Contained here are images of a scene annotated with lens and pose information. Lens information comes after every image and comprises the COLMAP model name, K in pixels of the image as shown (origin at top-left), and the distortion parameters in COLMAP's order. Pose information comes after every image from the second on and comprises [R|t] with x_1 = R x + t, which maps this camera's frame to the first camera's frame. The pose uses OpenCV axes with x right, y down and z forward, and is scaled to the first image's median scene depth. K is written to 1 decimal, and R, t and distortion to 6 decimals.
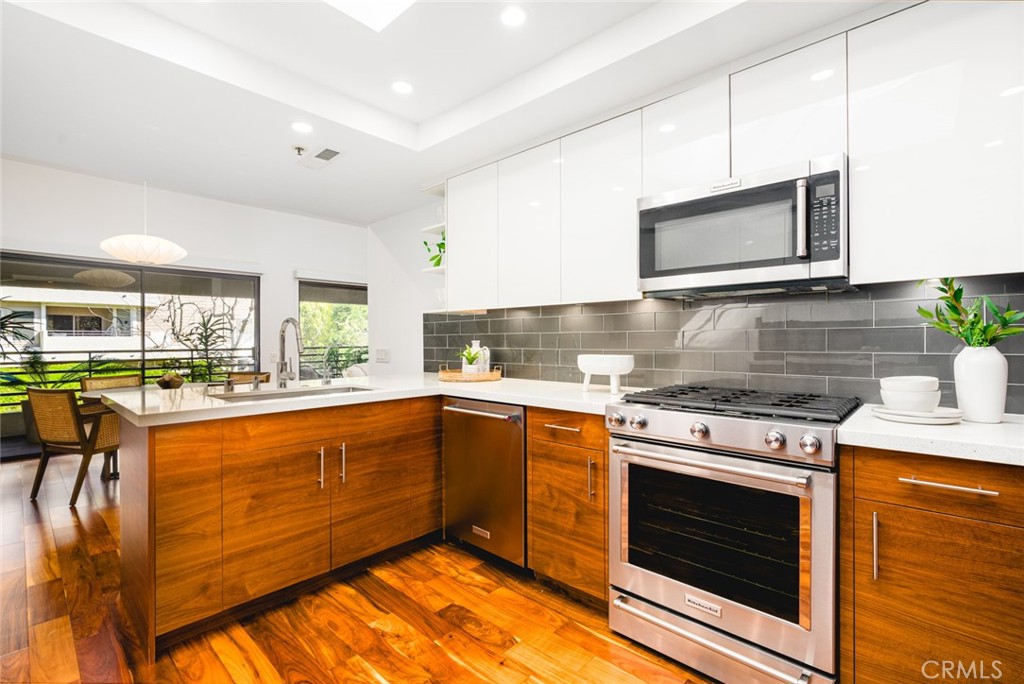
lens RADIAL K [[460.2, 0, 510.7], [0, 460.2, 342.4], [0, 0, 1]] dist [-0.001906, -0.000235]
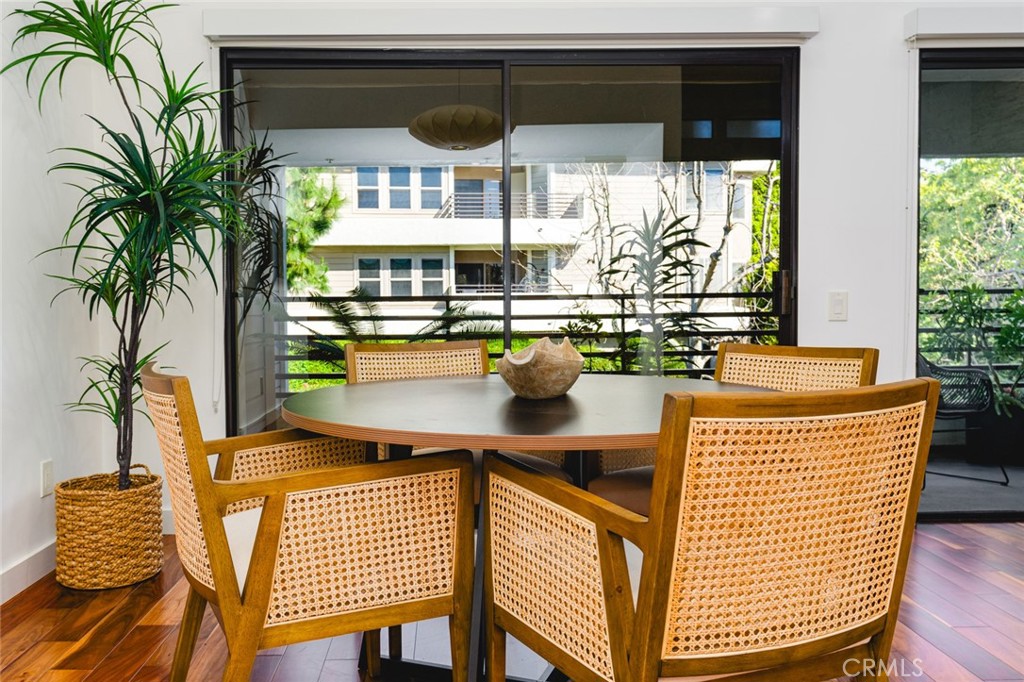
lens RADIAL K [[829.4, 0, 509.8], [0, 829.4, 338.7], [0, 0, 1]] dist [0.005894, 0.001002]
pose [[0.730947, 0.025320, -0.681964, -0.240645], [-0.003006, 0.999421, 0.033886, 0.029934], [0.682427, -0.022719, 0.730600, 0.361147]]
